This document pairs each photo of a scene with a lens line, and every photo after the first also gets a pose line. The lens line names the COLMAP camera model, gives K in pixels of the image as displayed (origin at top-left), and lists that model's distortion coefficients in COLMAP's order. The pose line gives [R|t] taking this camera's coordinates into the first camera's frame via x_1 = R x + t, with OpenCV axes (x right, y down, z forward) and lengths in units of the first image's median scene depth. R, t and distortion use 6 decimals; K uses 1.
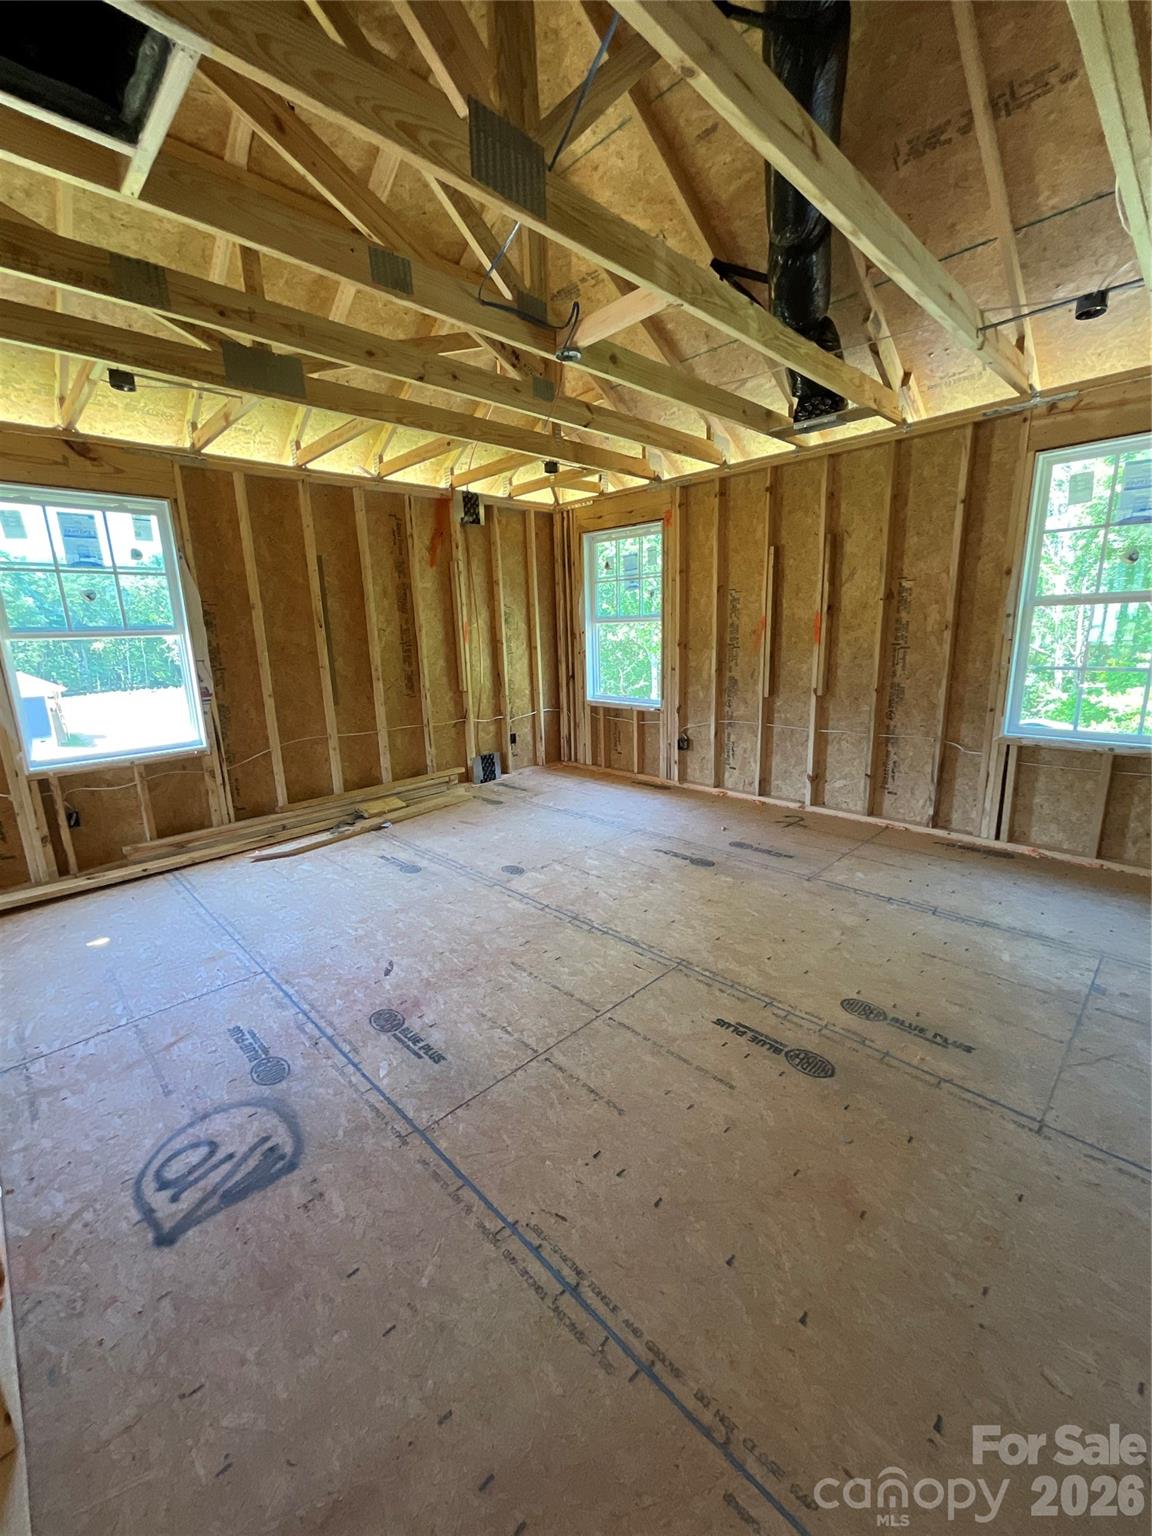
lens RADIAL K [[622.1, 0, 576.0], [0, 622.1, 768.0], [0, 0, 1]] dist [-0.000567, 0.000449]
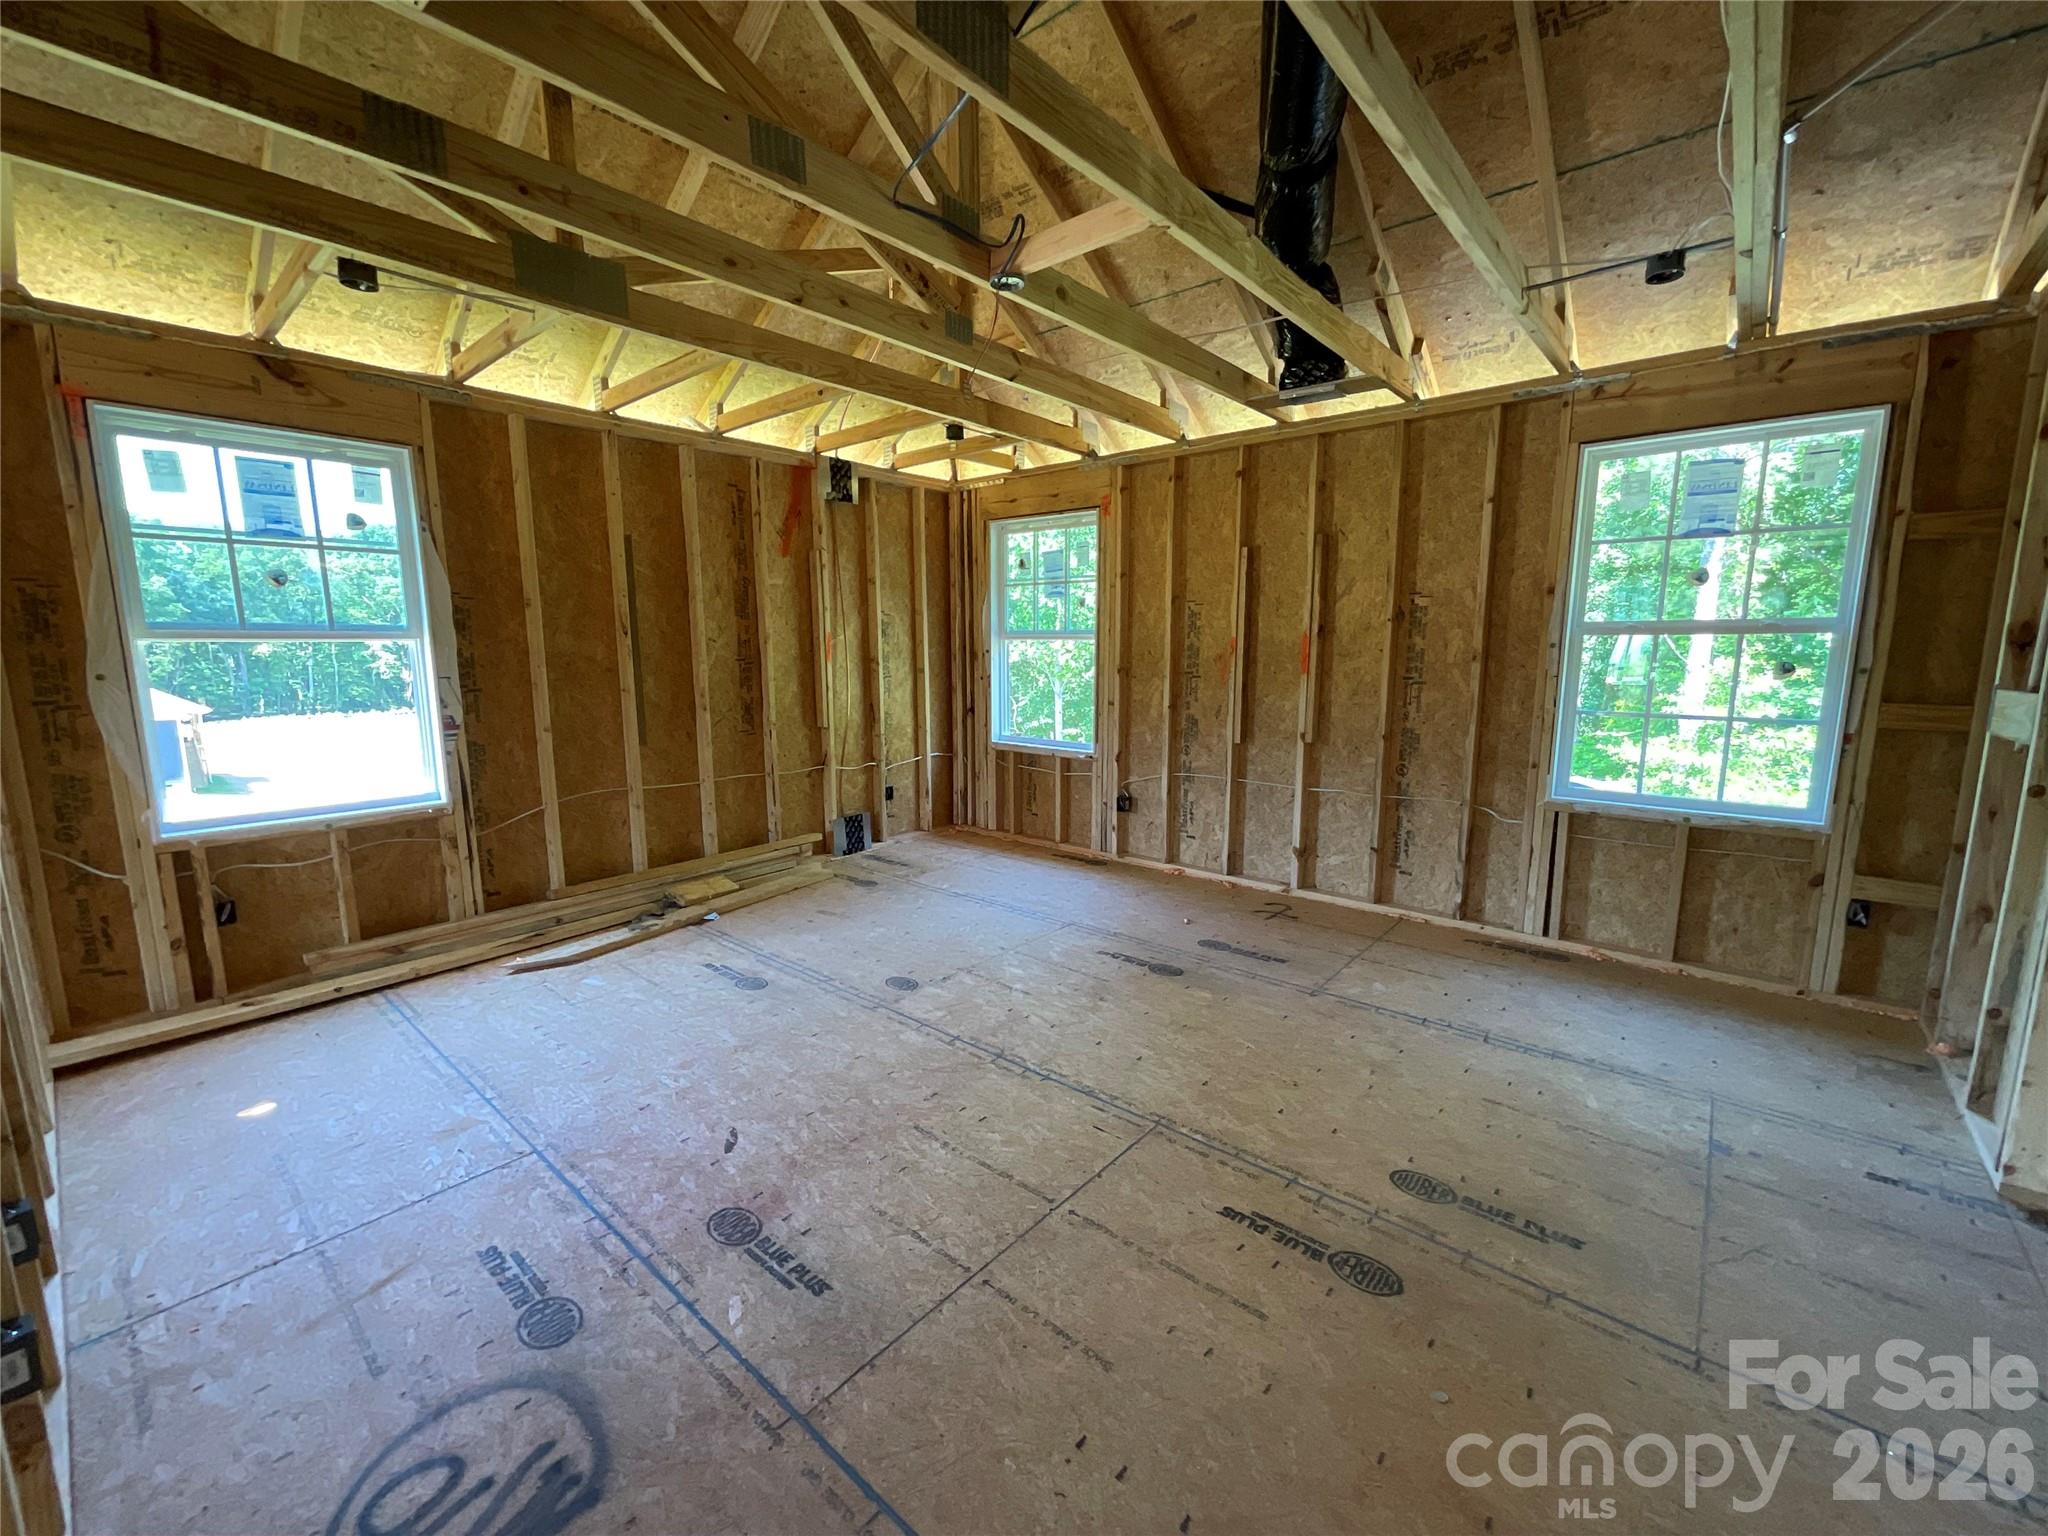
lens RADIAL K [[830.4, 0, 1027.8], [0, 830.4, 771.4], [0, 0, 1]] dist [-0.006566, 0.006188]
pose [[0.995455, 0.013698, 0.094241, -0.049519], [-0.007069, 0.997499, -0.070324, -0.009447], [-0.094968, 0.069338, 0.993063, 0.038463]]
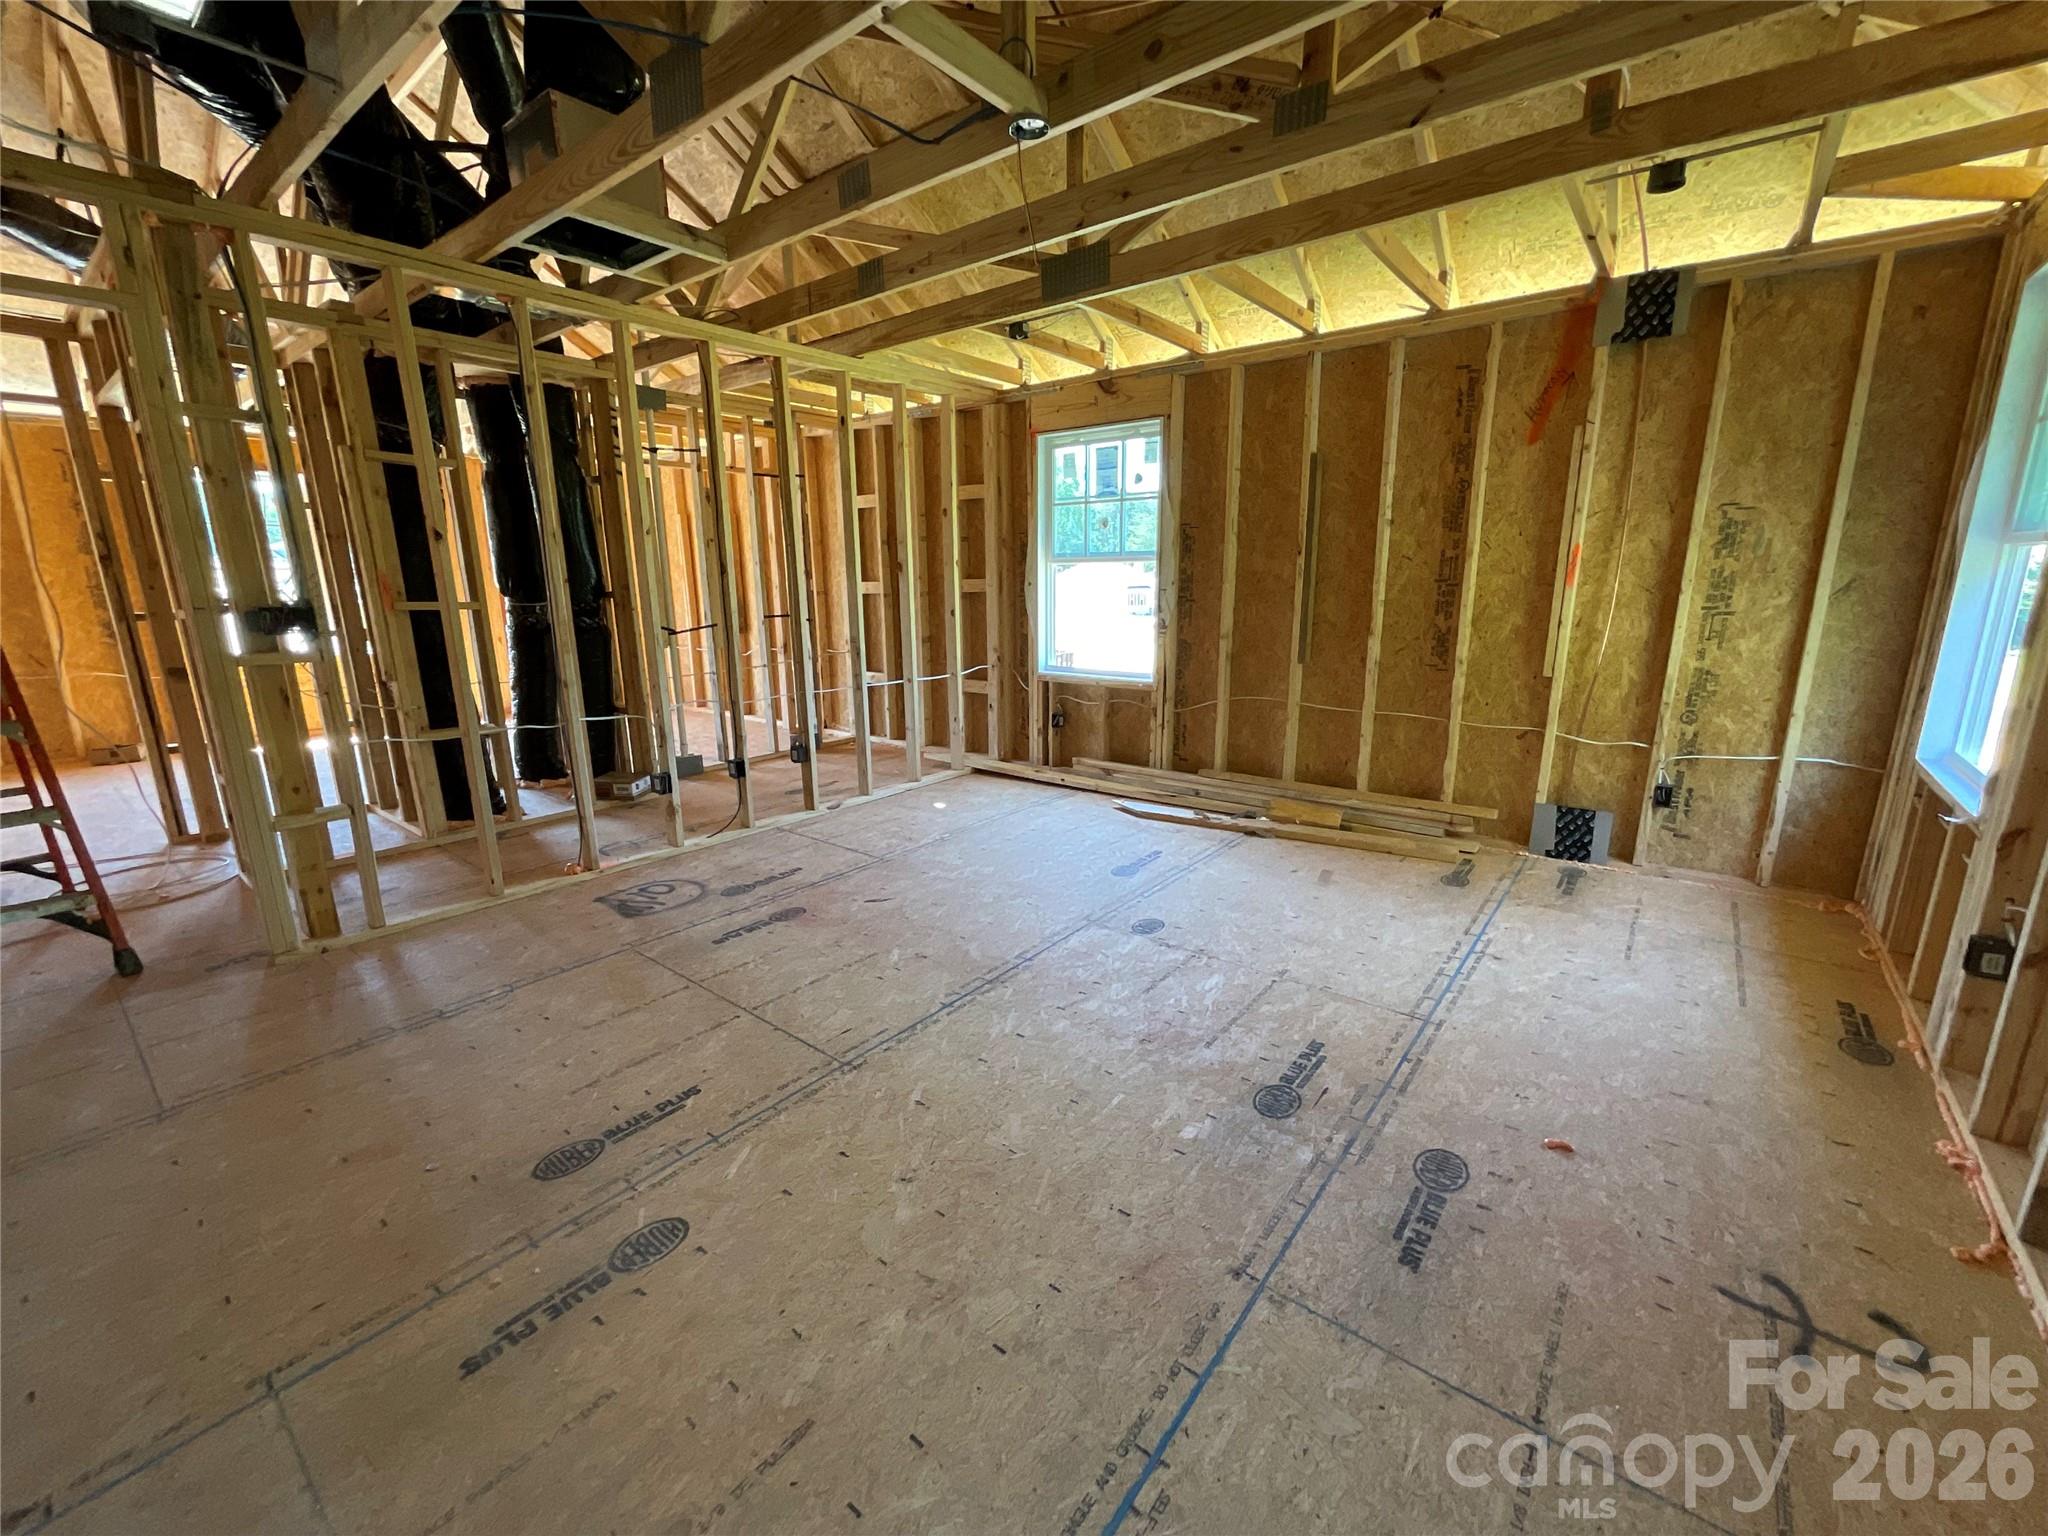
lens RADIAL K [[831.1, 0, 1021.0], [0, 831.1, 767.3], [0, 0, 1]] dist [0.005049, -0.002891]
pose [[0.124285, 0.254658, -0.959011, 0.657348], [-0.217084, 0.950069, 0.224150, -0.158734], [0.968209, 0.180328, 0.173361, 0.653439]]
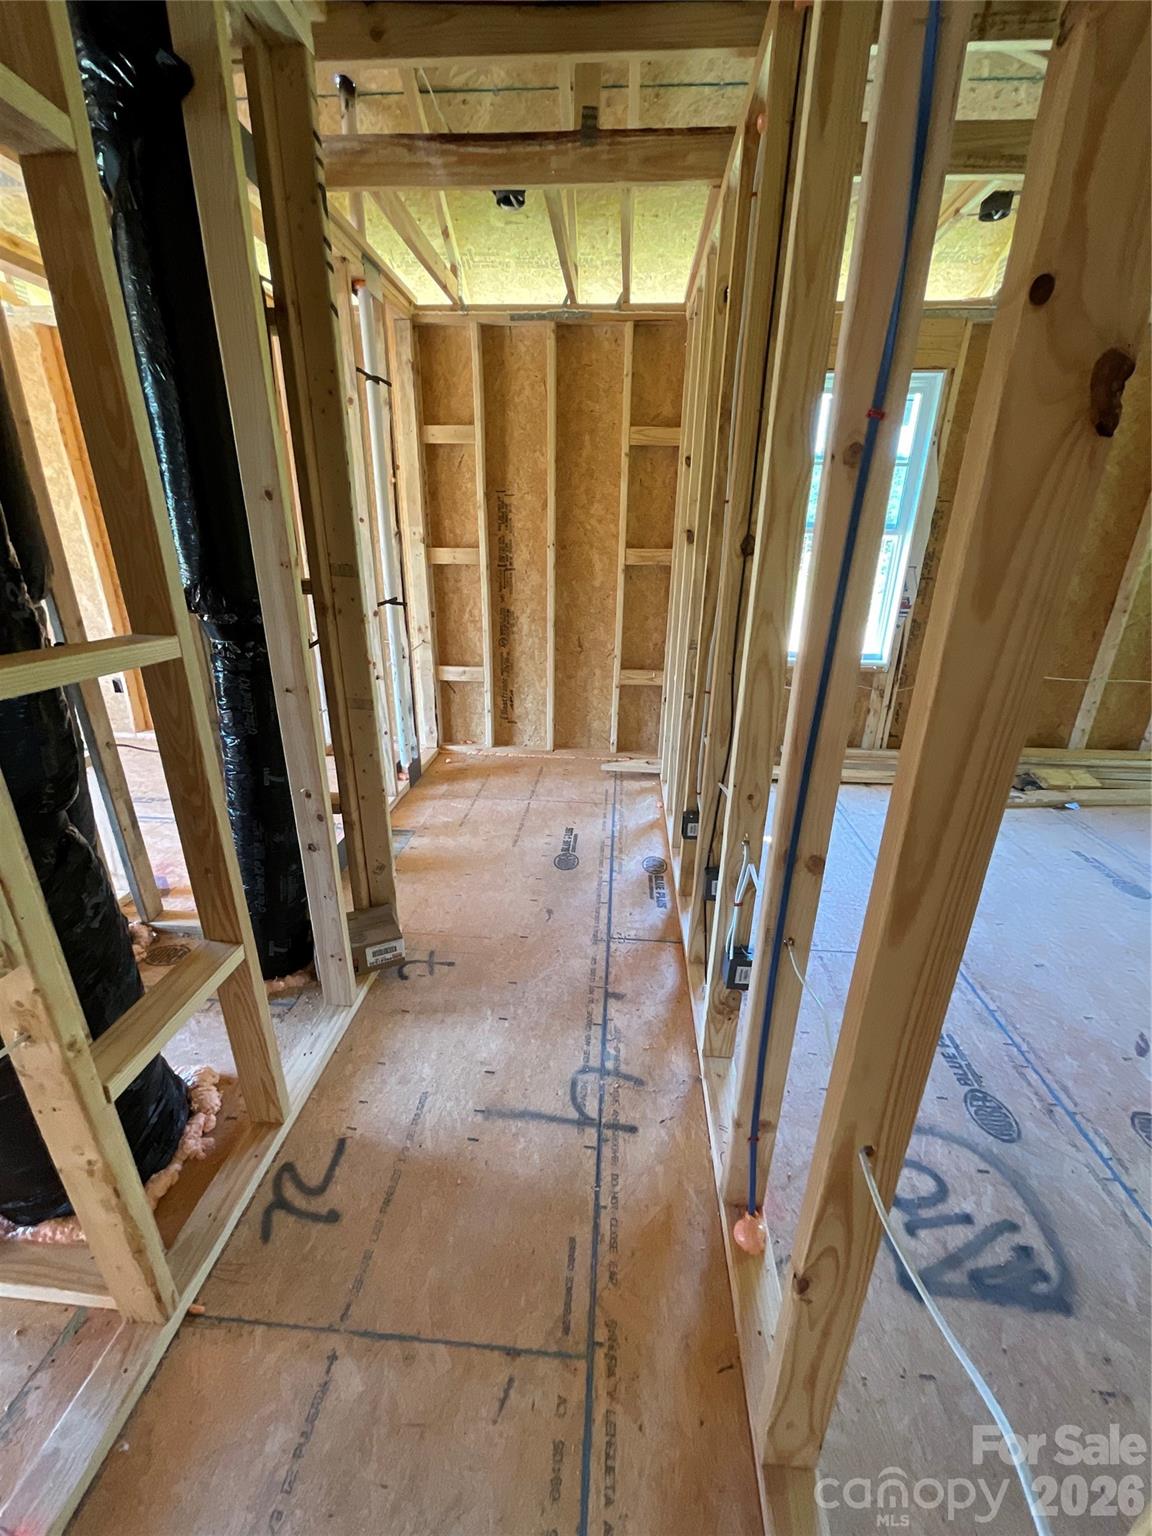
lens RADIAL K [[622.1, 0, 576.0], [0, 622.1, 768.0], [0, 0, 1]] dist [-0.000567, 0.000449]
pose [[0.656953, 0.307710, -0.688279, -0.228539], [-0.203481, 0.951407, 0.231128, -0.006720], [0.725954, -0.011788, 0.687642, 0.036012]]
